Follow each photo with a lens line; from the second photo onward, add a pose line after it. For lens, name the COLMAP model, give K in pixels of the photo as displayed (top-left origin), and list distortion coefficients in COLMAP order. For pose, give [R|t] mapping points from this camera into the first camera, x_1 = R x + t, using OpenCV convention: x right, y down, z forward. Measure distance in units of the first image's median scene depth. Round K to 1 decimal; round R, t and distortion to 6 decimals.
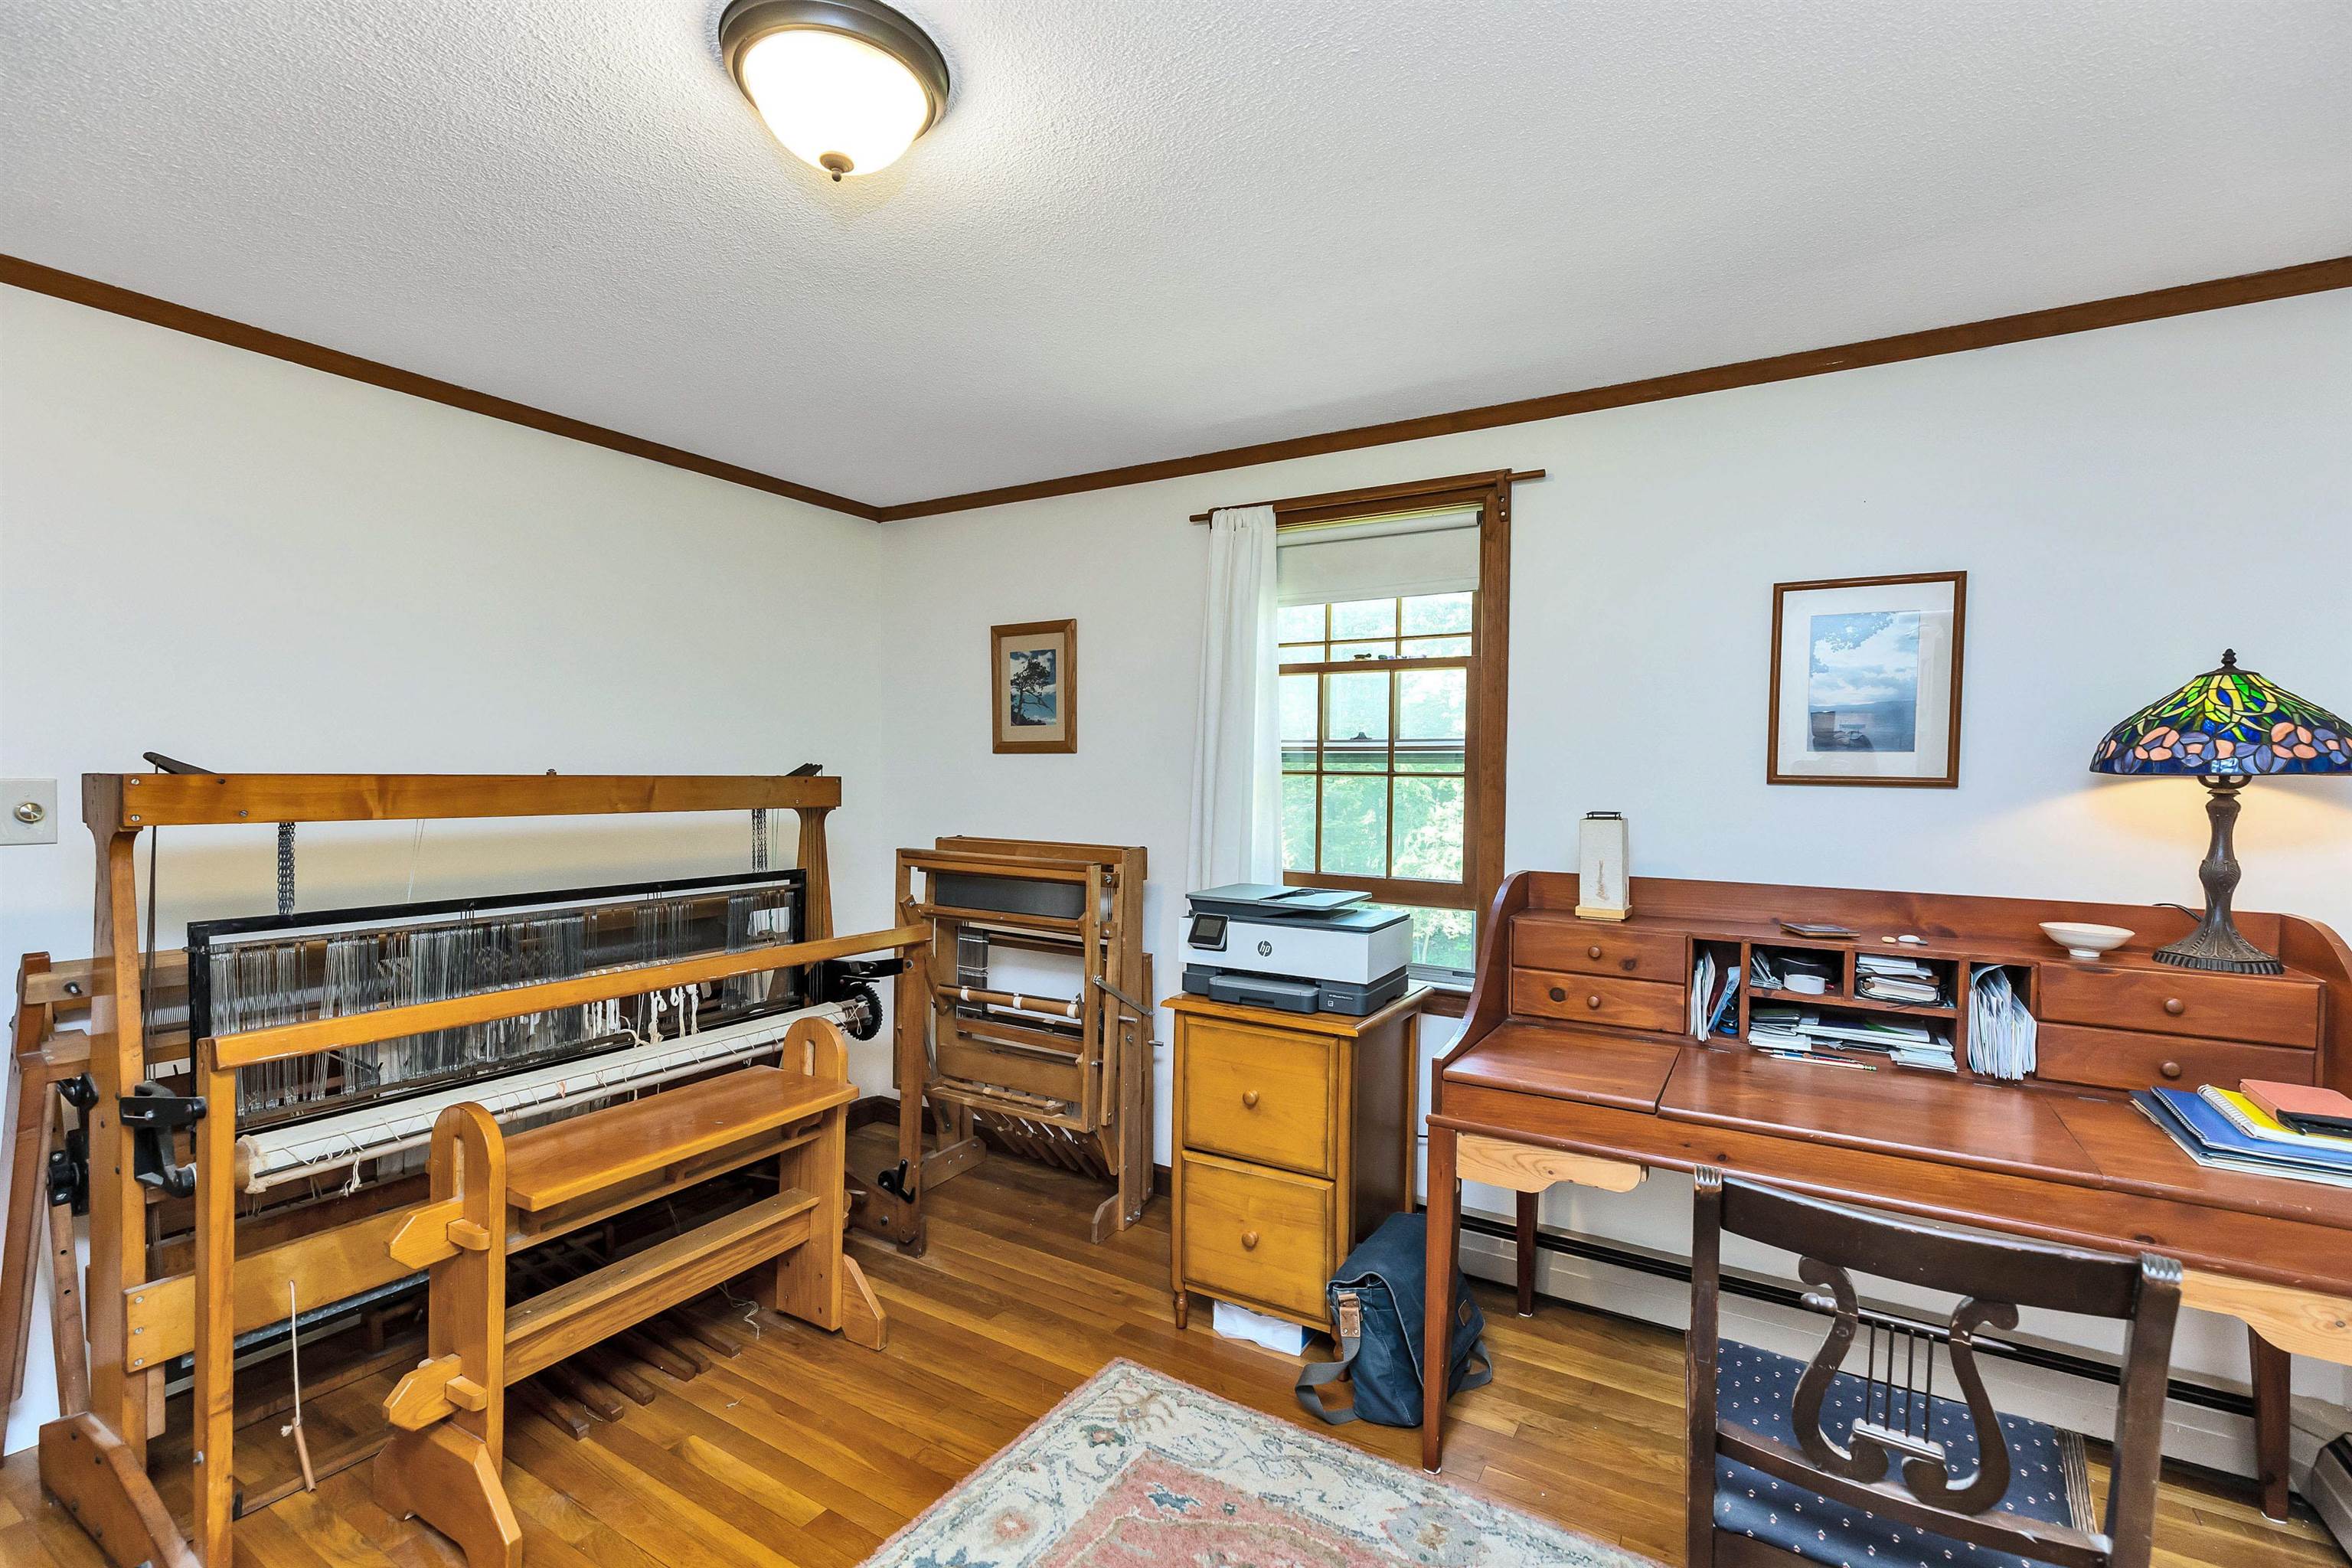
lens RADIAL K [[1057.7, 0, 1164.3], [0, 1057.7, 789.2], [0, 0, 1]] dist [0.006633, 0.002526]
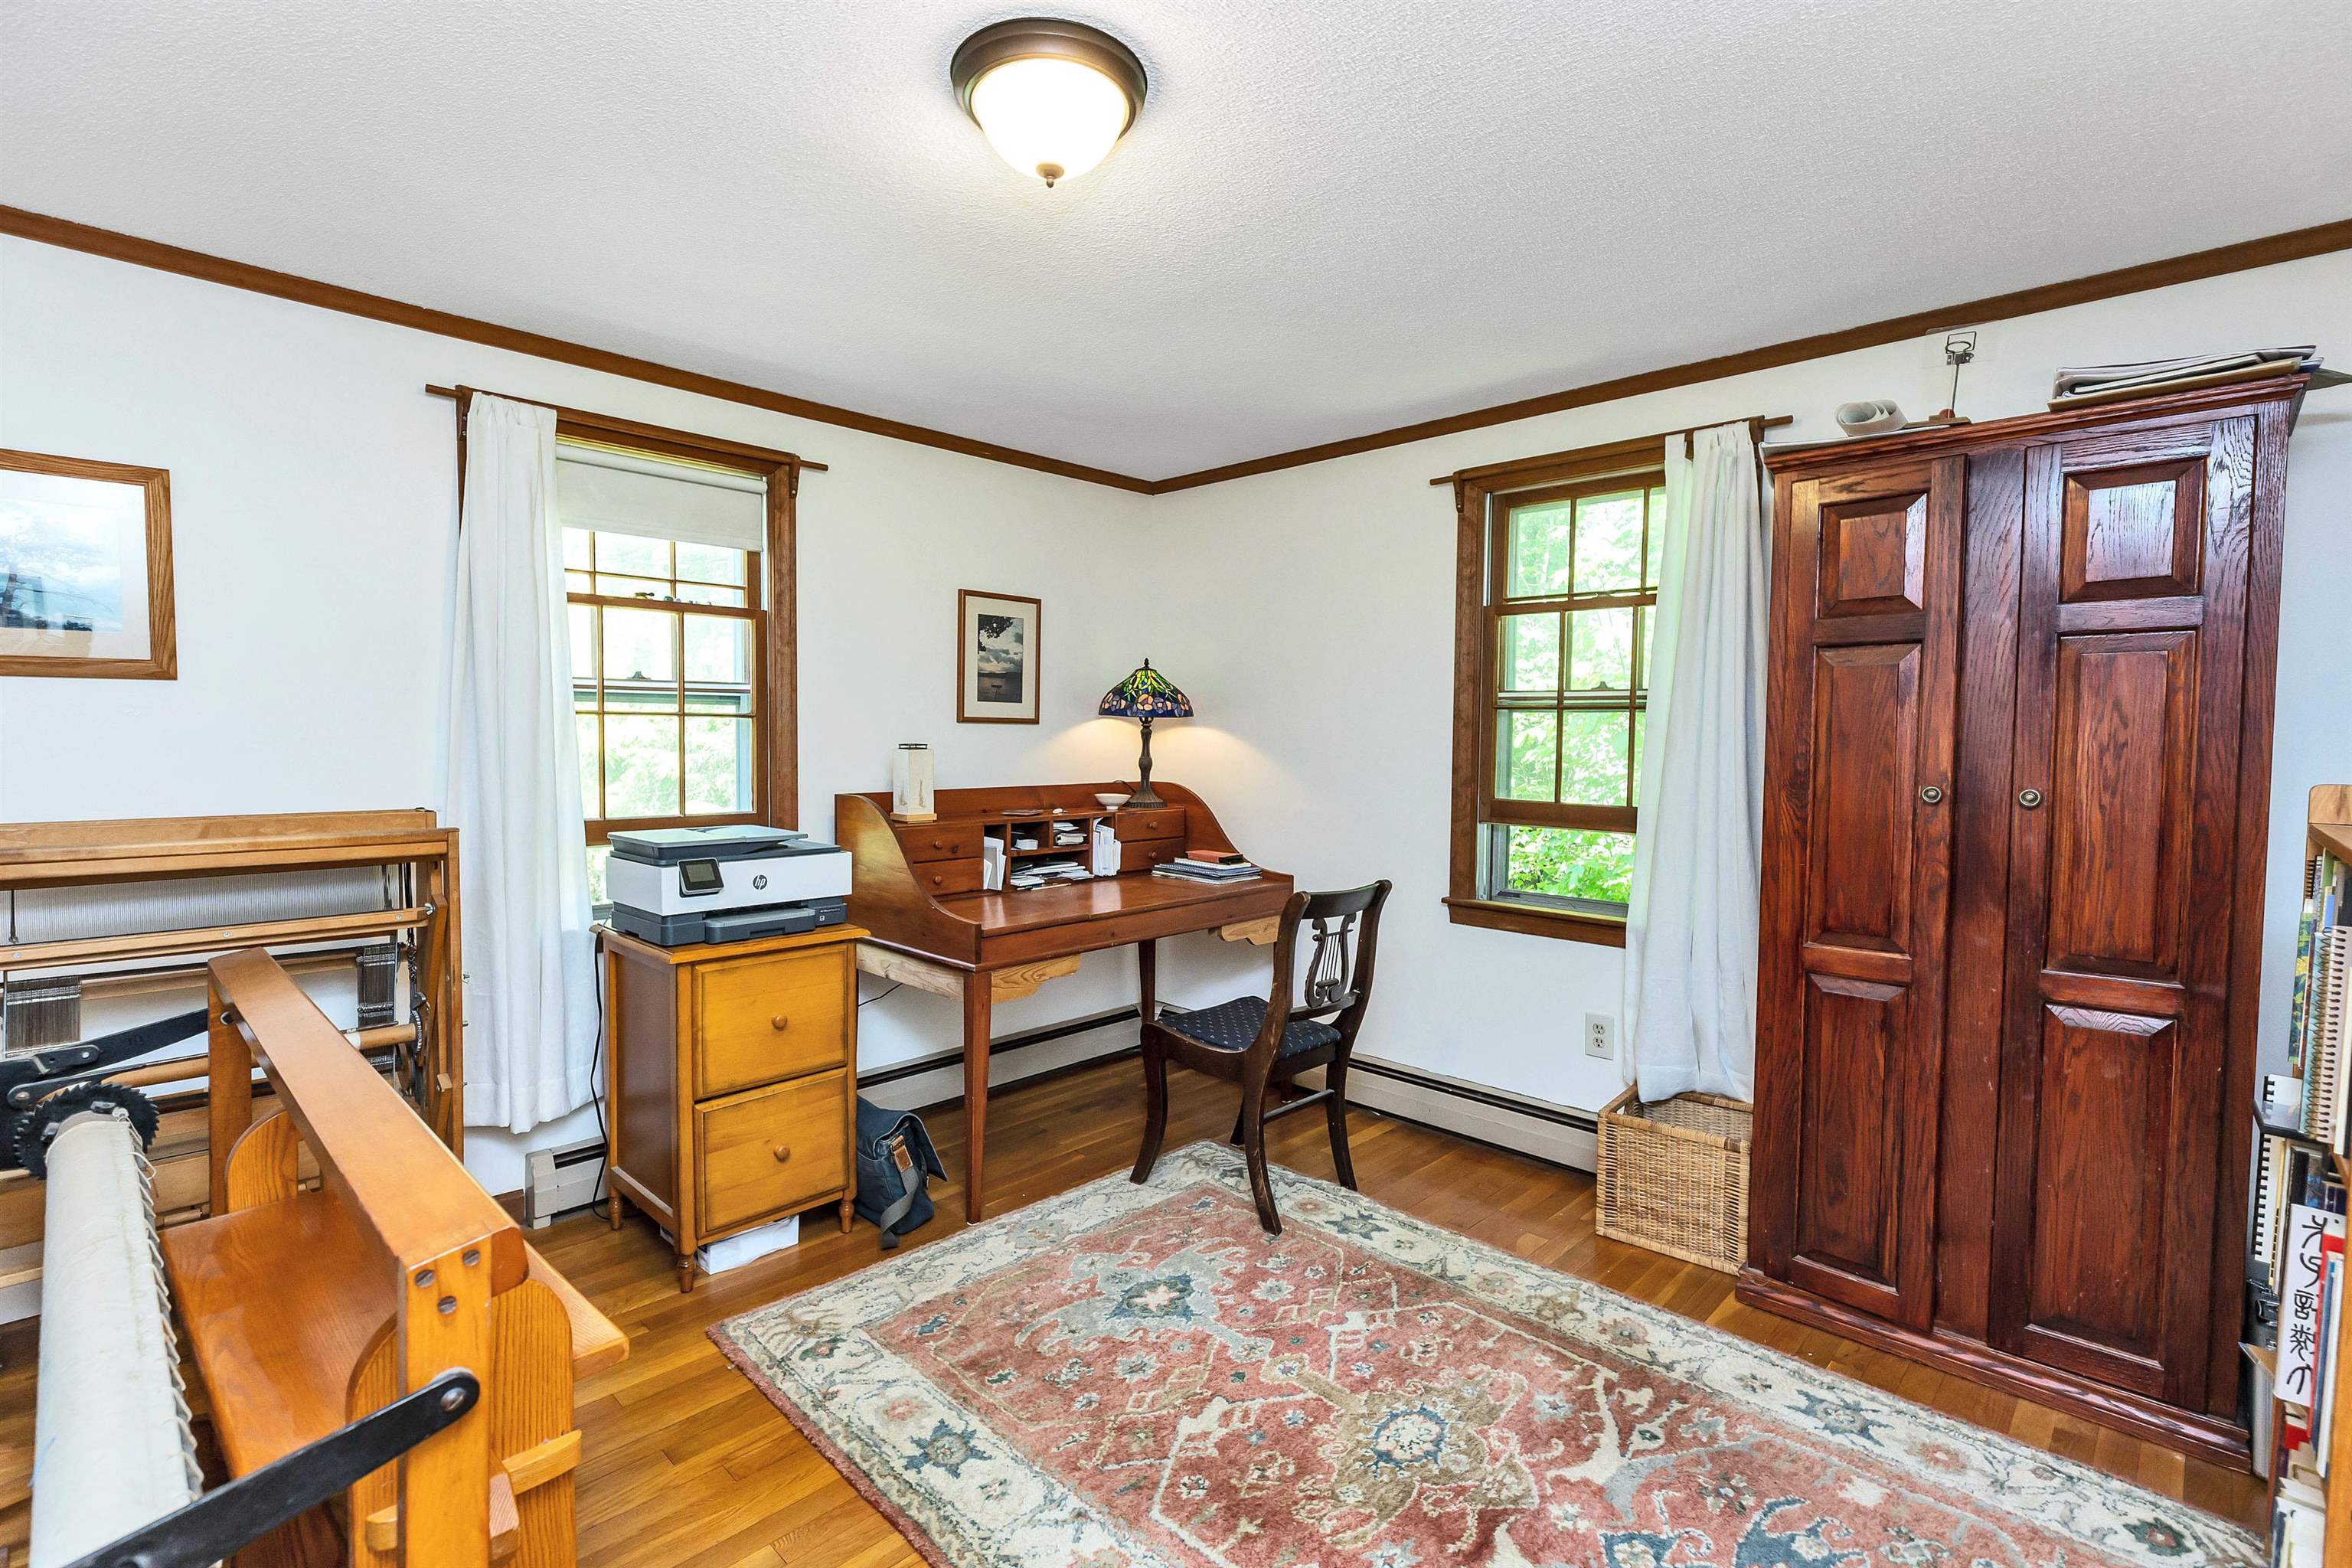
lens RADIAL K [[1057.7, 0, 1187.2], [0, 1057.7, 774.1], [0, 0, 1]] dist [0.006633, 0.002526]
pose [[0.215095, -0.051597, 0.975229, -0.850549], [0.008402, 0.998664, 0.050984, -0.006197], [-0.976557, -0.002773, 0.215241, 0.371686]]
